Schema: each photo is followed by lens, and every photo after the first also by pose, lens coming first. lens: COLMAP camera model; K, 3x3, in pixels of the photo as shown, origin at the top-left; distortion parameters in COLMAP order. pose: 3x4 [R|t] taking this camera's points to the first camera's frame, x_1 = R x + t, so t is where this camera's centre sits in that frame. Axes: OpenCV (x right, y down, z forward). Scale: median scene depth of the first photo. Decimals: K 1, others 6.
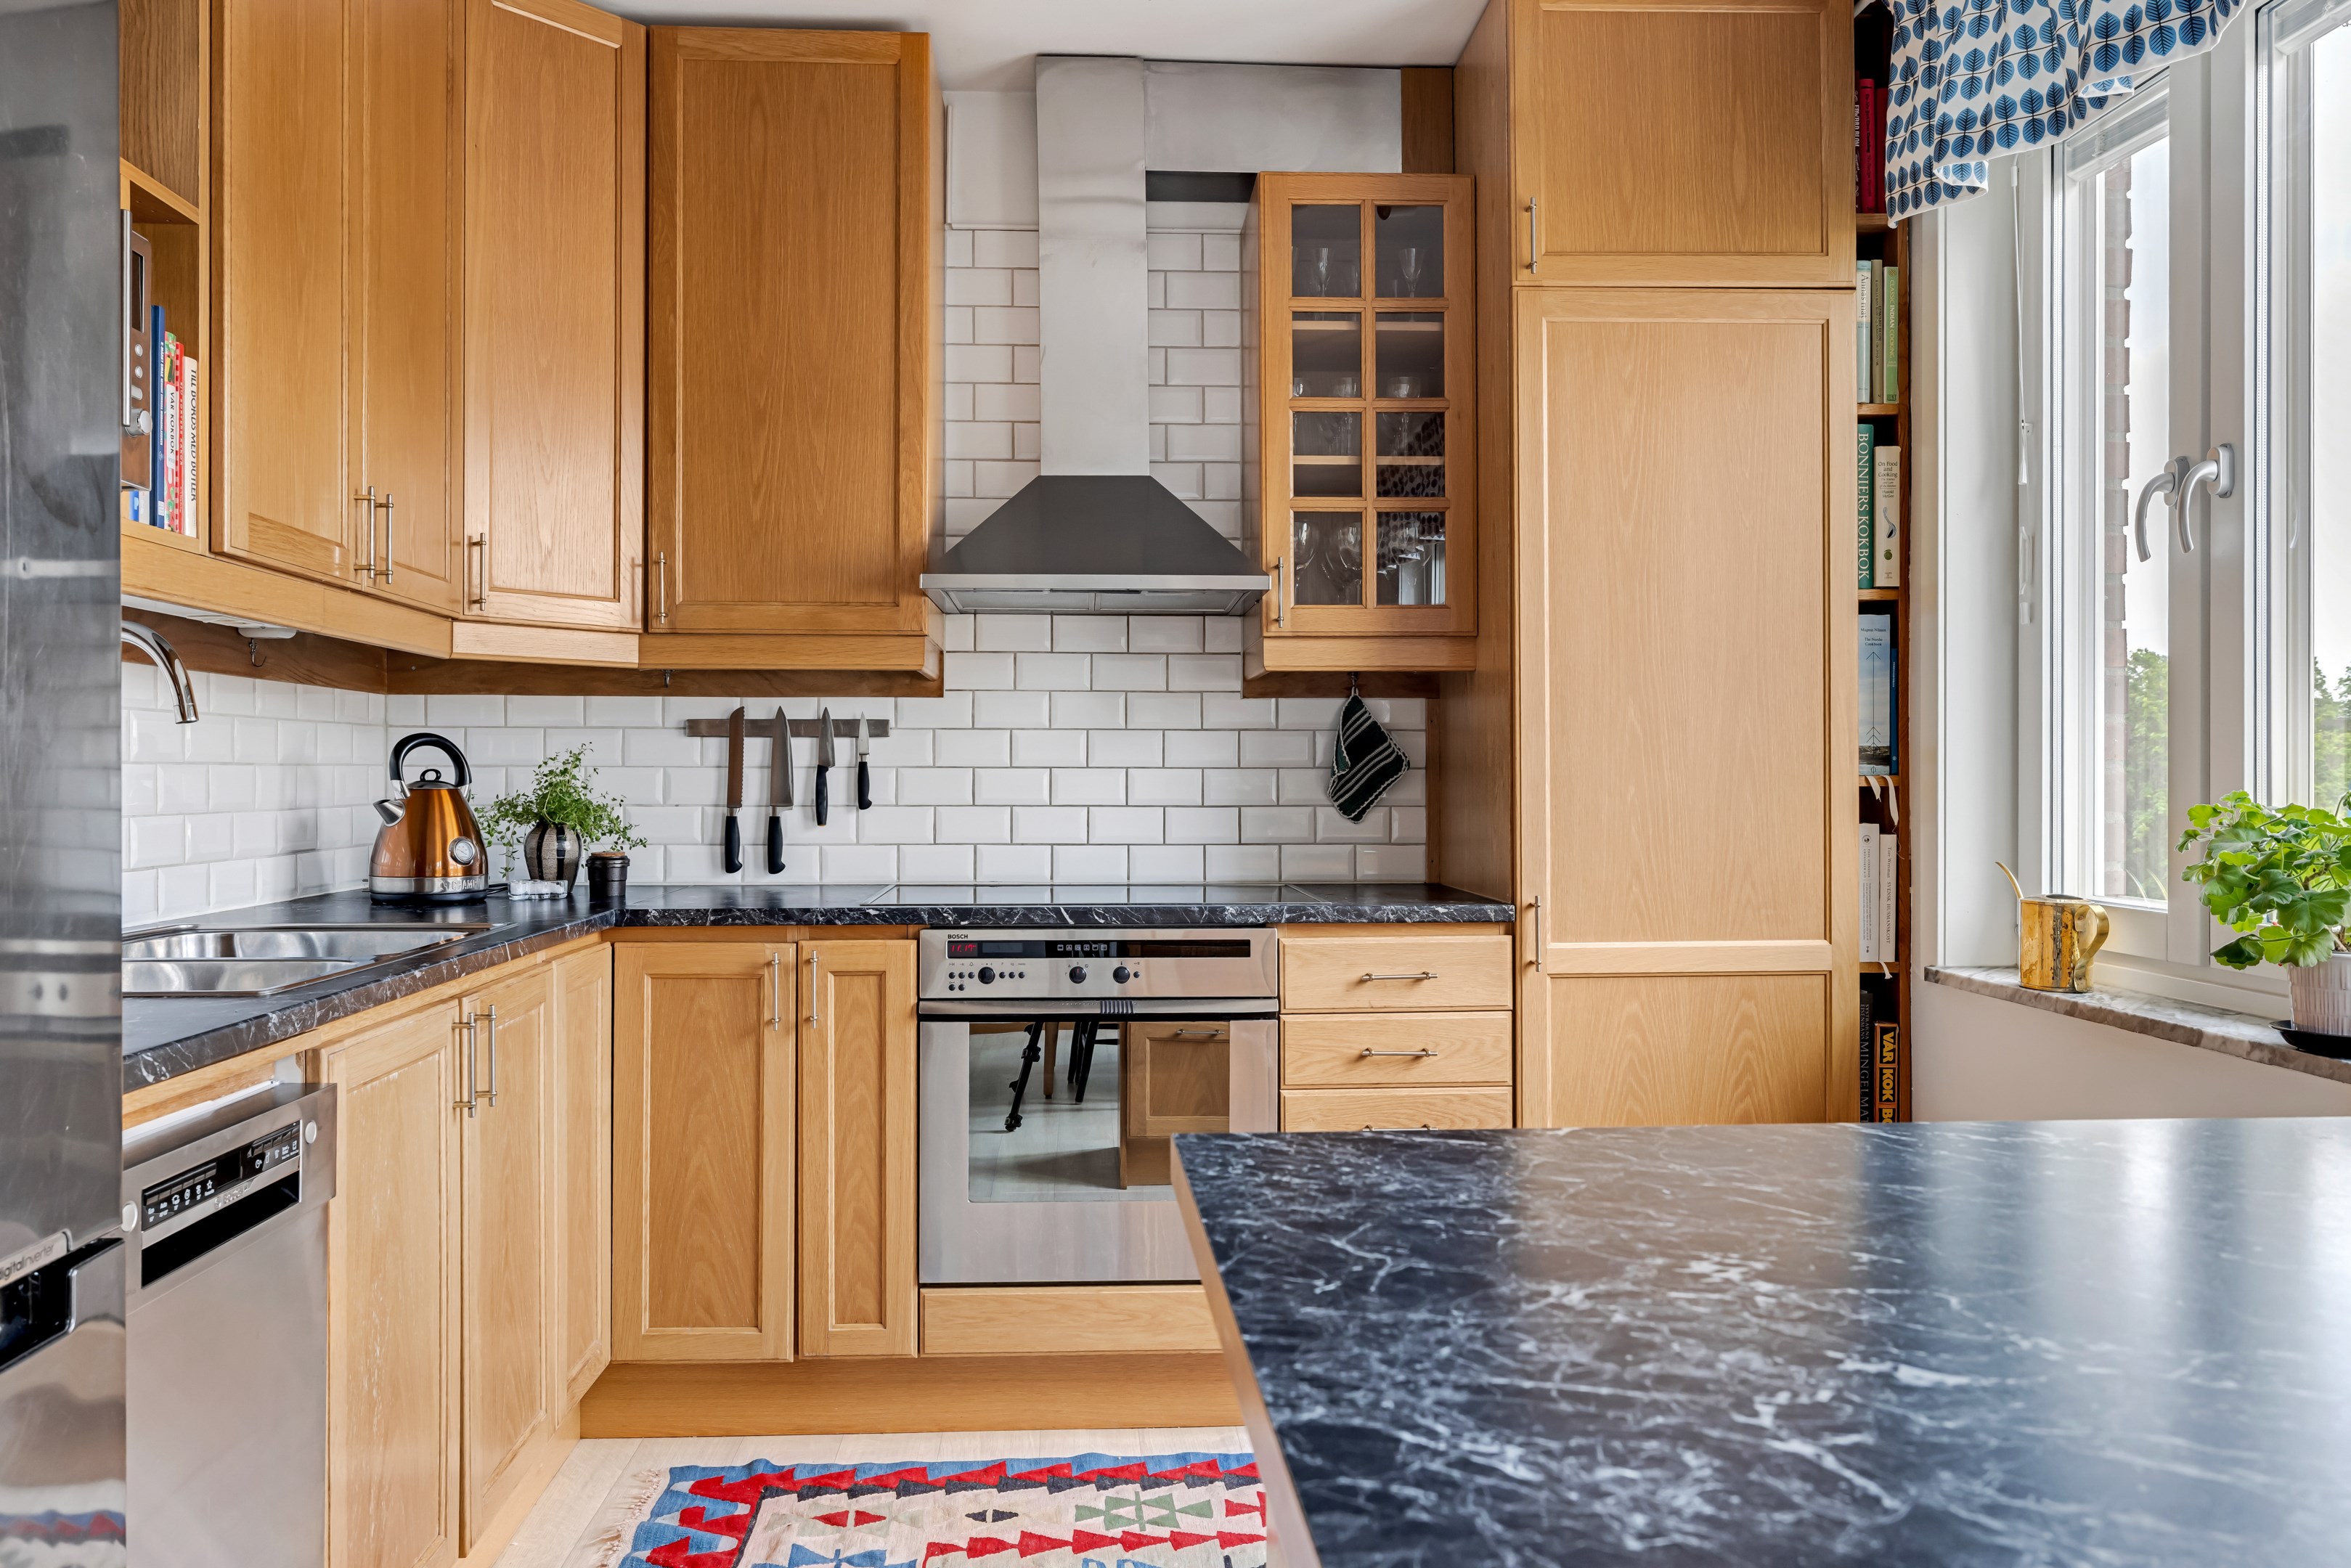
lens RADIAL K [[1720.5, 0, 1175.5], [0, 1720.5, 784.0], [0, 0, 1]] dist [0.000689, -0.001361]
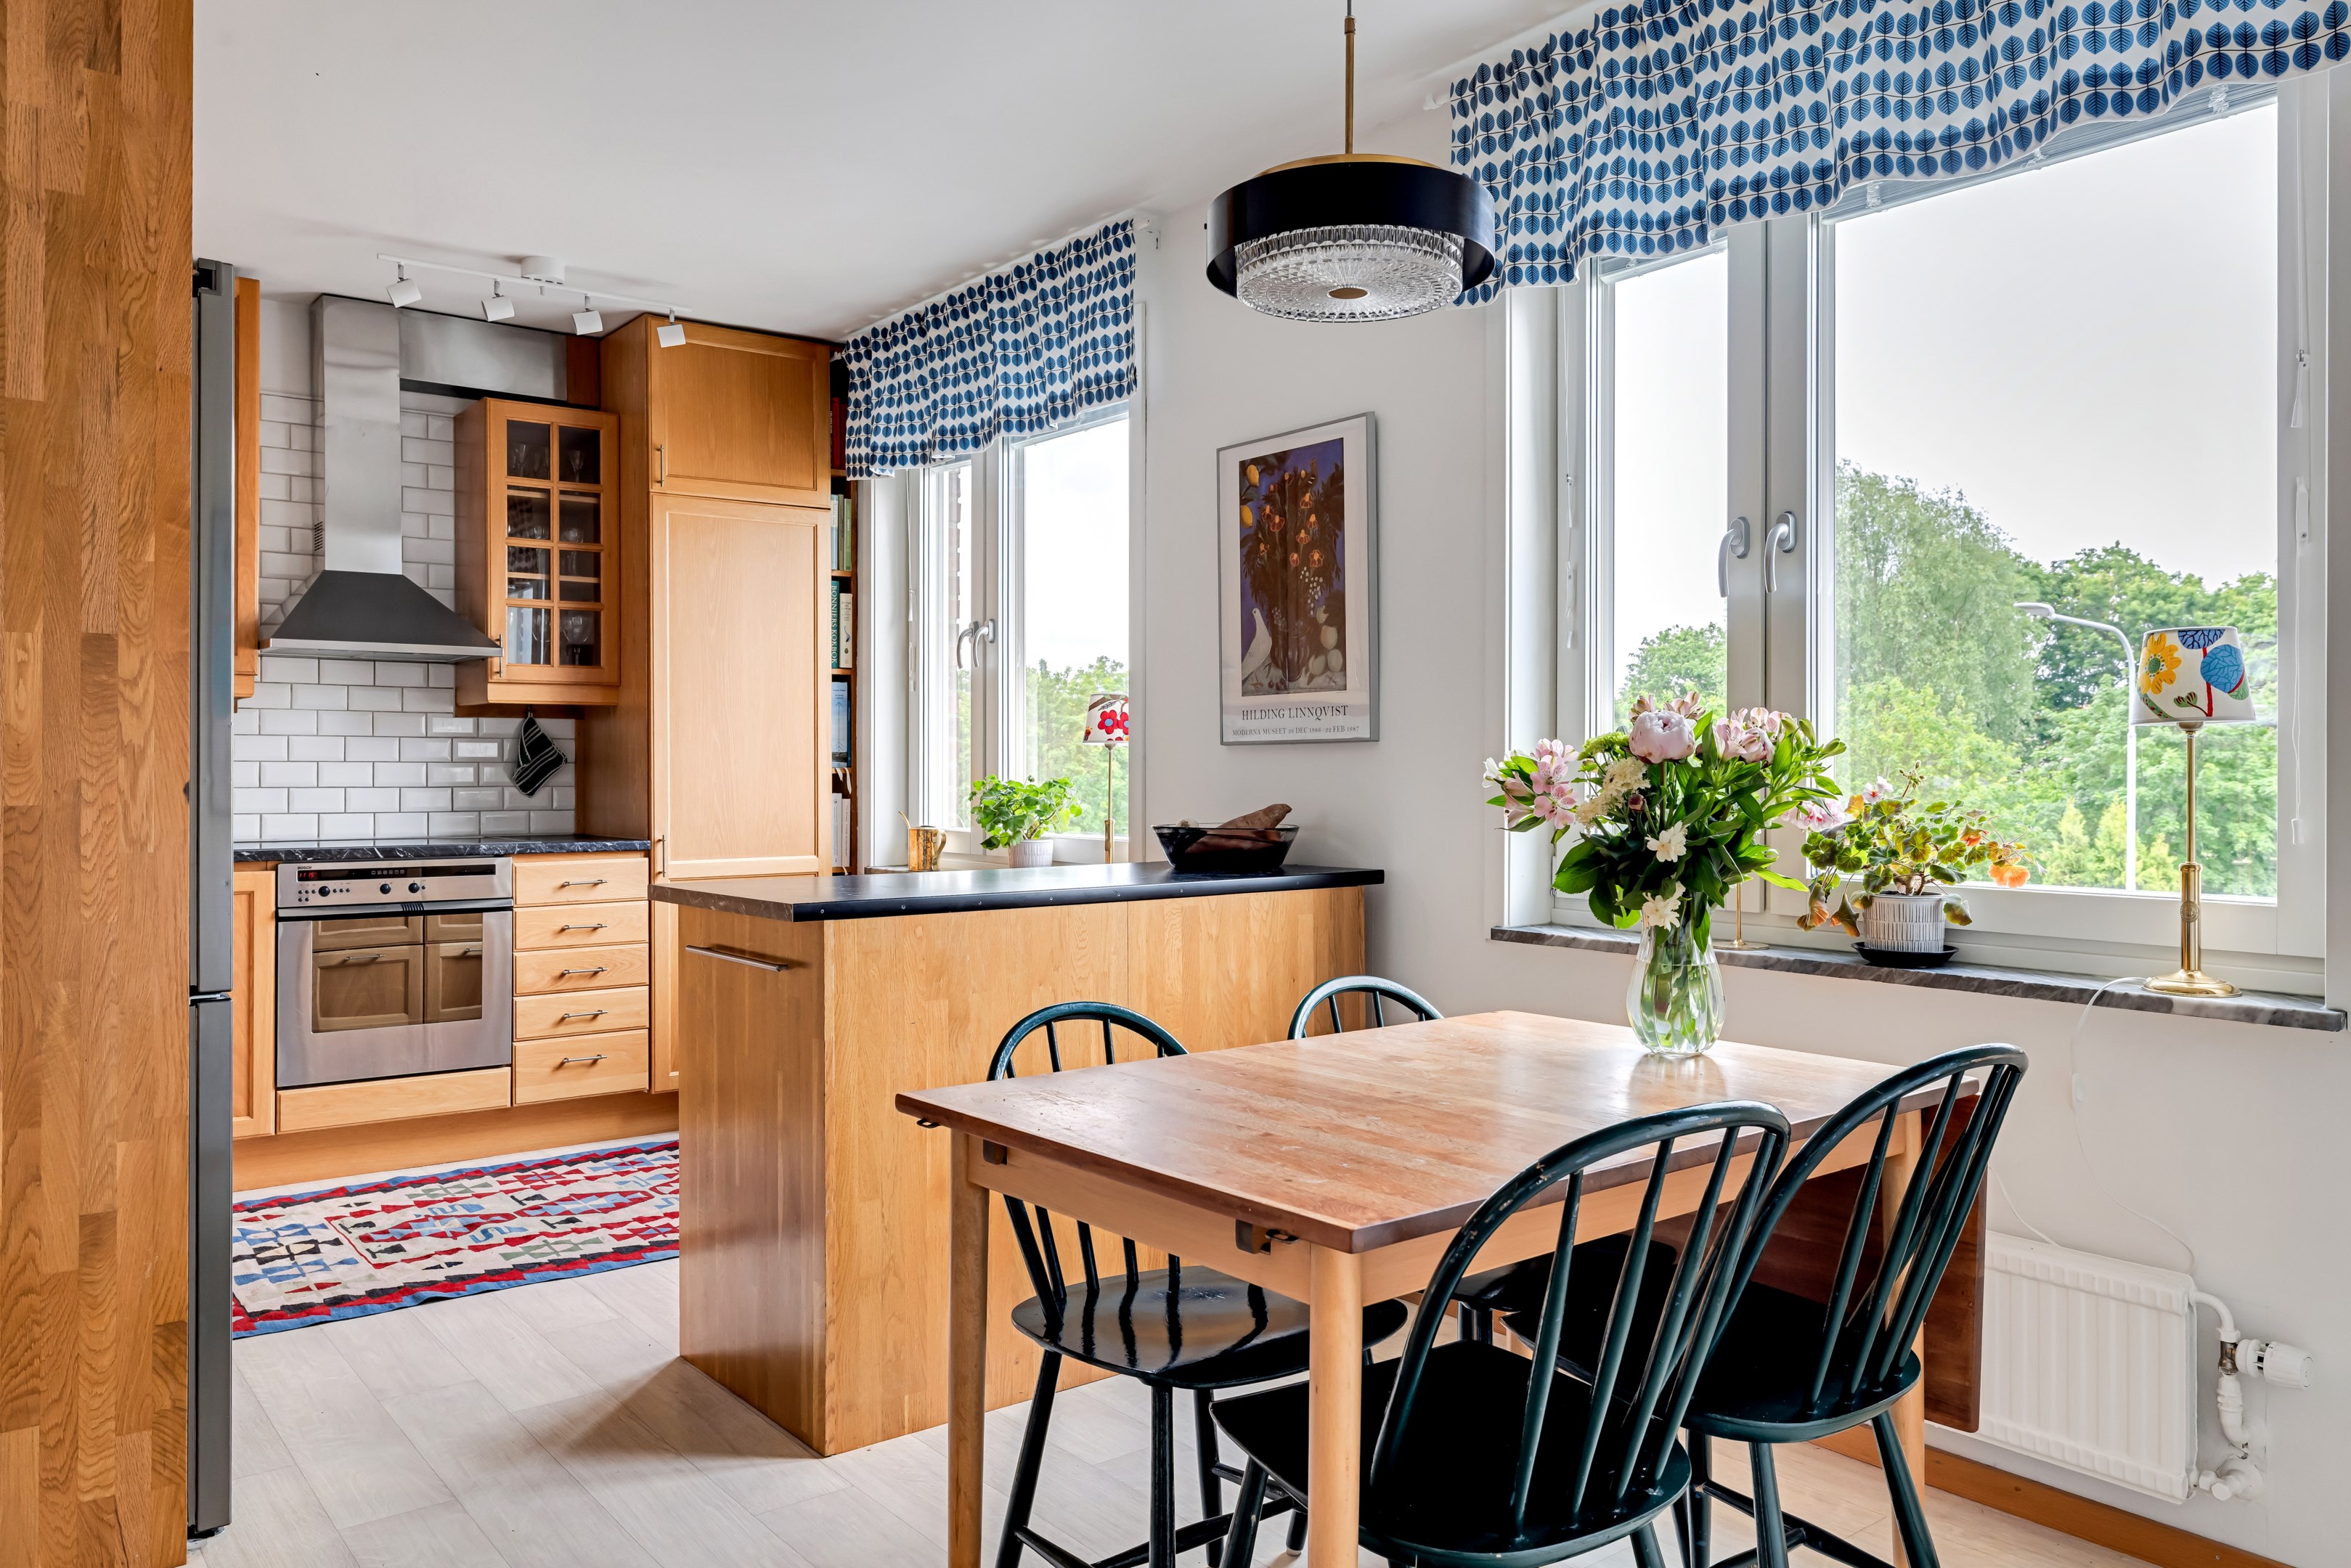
lens RADIAL K [[1630.4, 0, 1141.3], [0, 1630.4, 762.8], [0, 0, 1]] dist [0.000220, 0.004424]
pose [[0.832078, 0.002858, 0.554651, -0.311643], [0.001143, 0.999976, -0.006867, 0.002418], [-0.554657, 0.006348, 0.832055, -0.674104]]
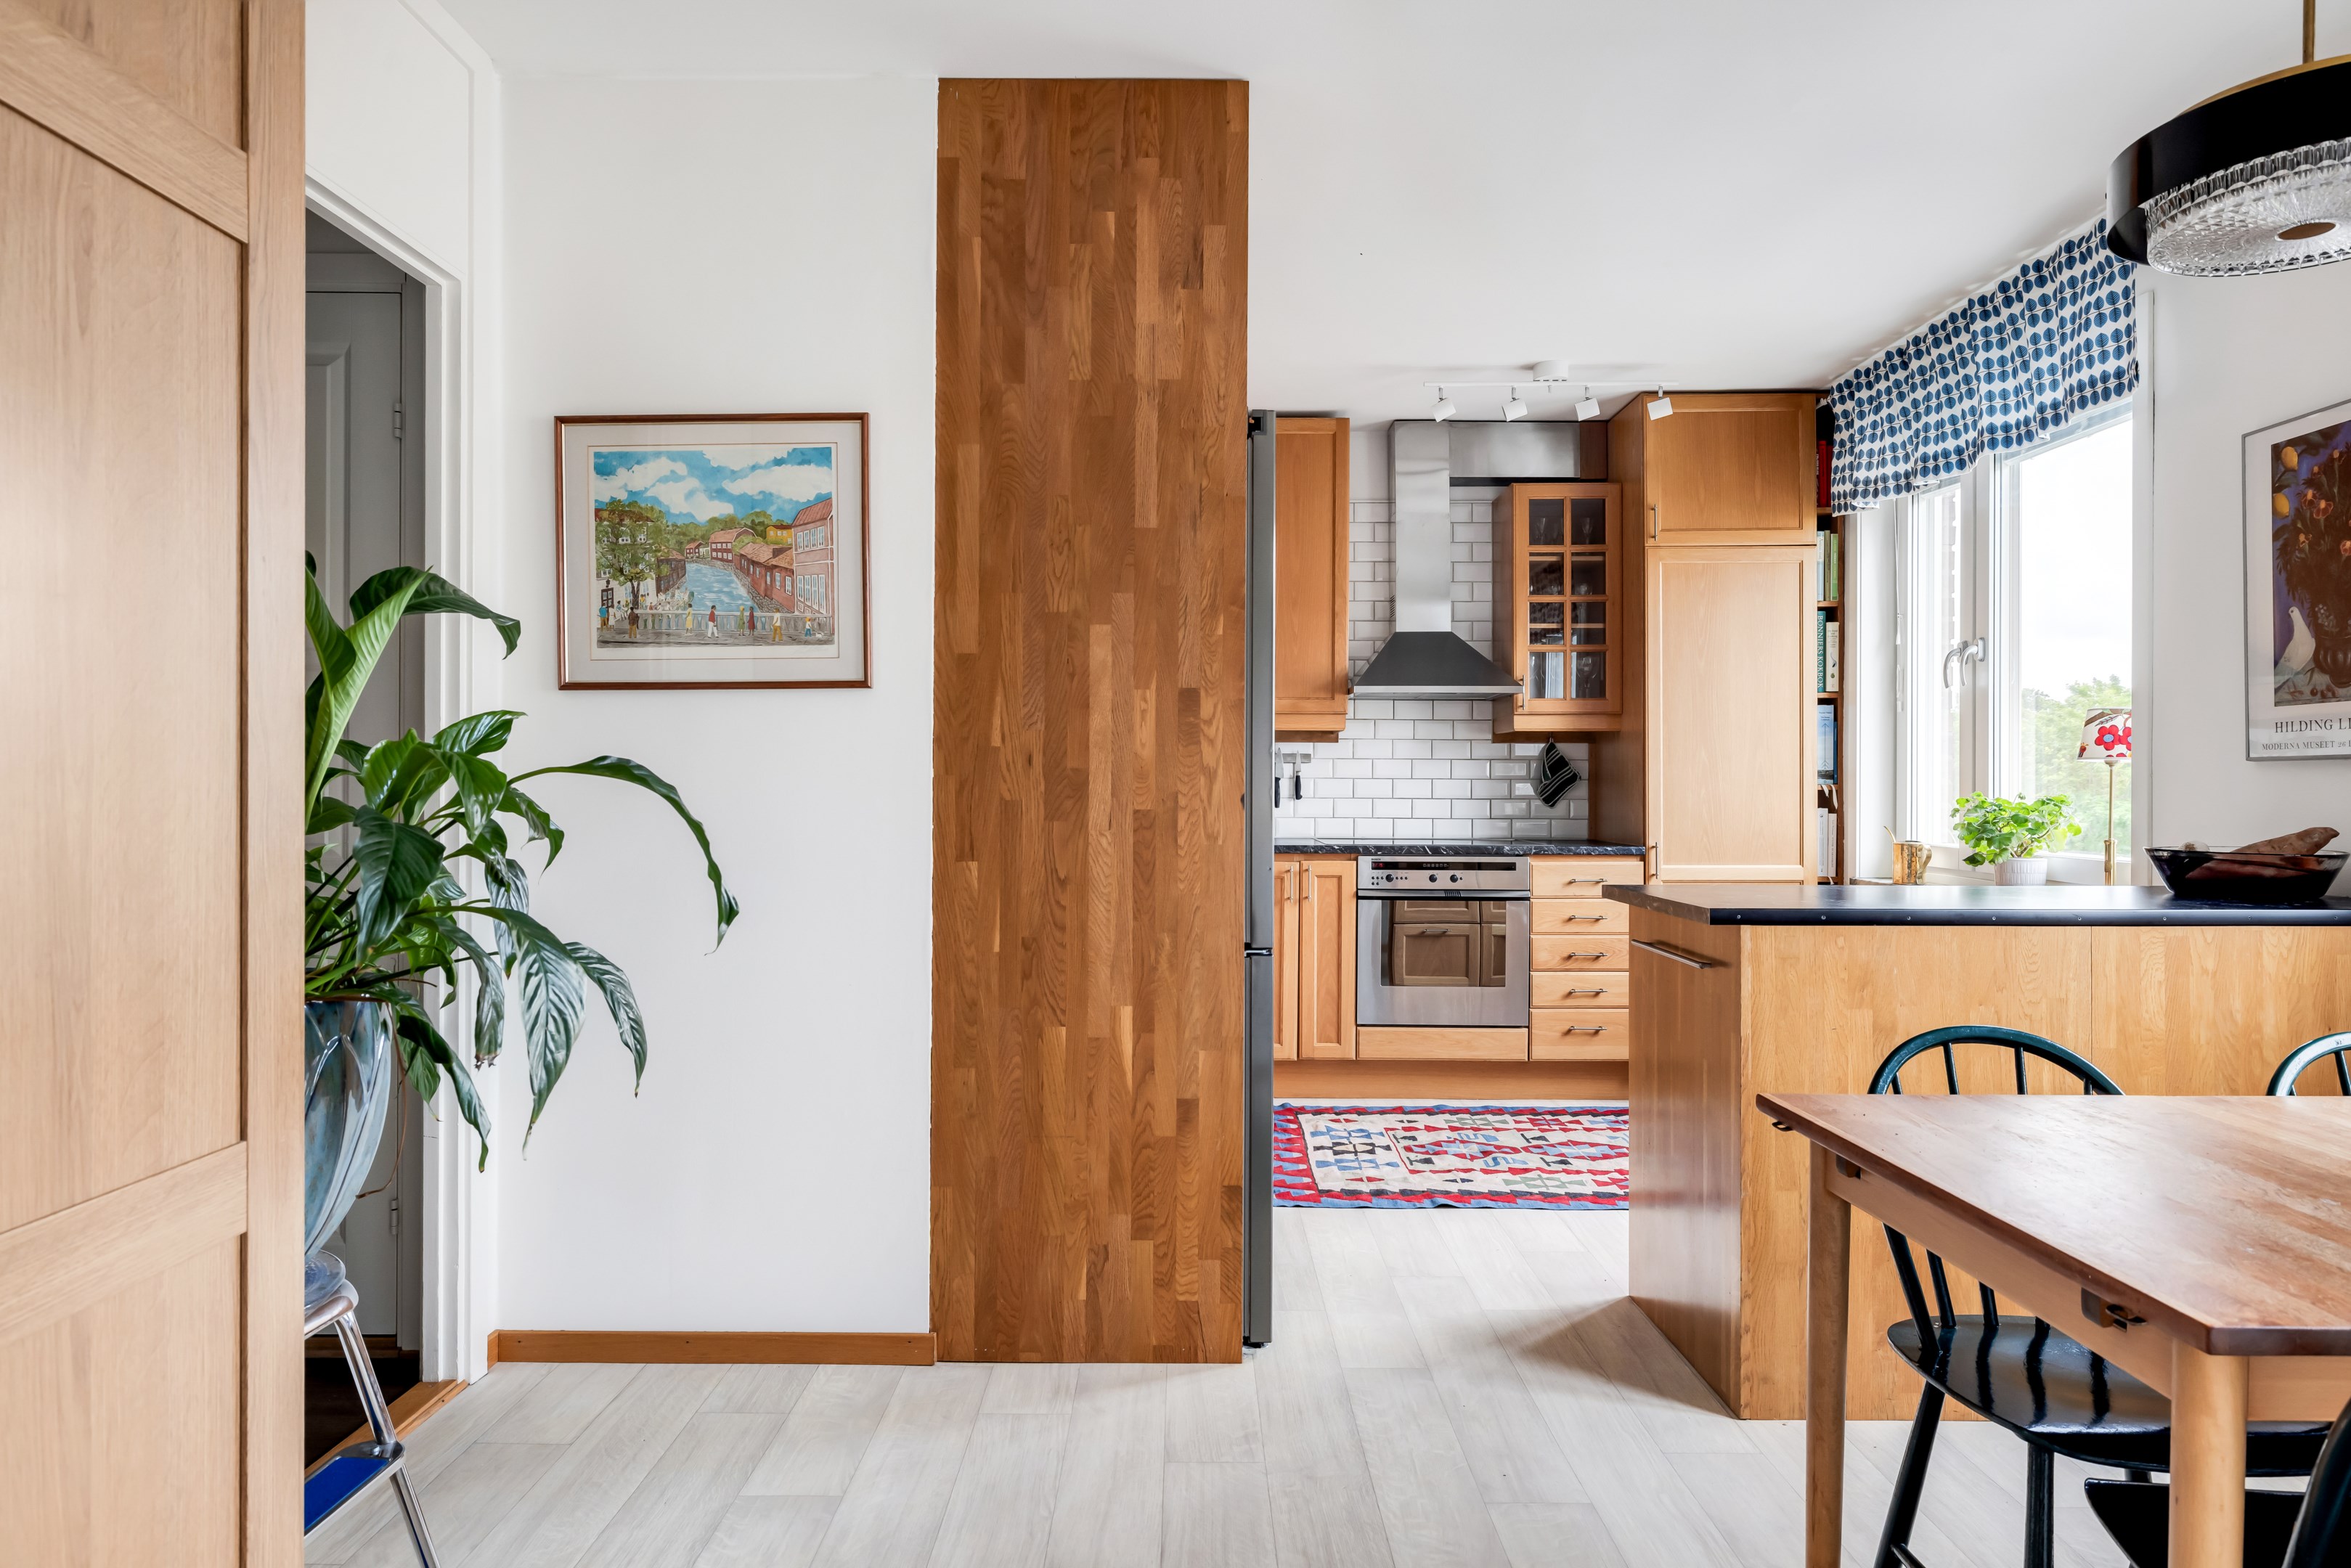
lens RADIAL K [[1374.4, 0, 1187.1], [0, 1374.4, 782.2], [0, 0, 1]] dist [-0.000499, 0.001864]
pose [[0.997594, 0.003668, -0.069235, -0.234005], [-0.003957, 0.999984, -0.004038, 0.001898], [0.069219, 0.004302, 0.997592, -0.672901]]
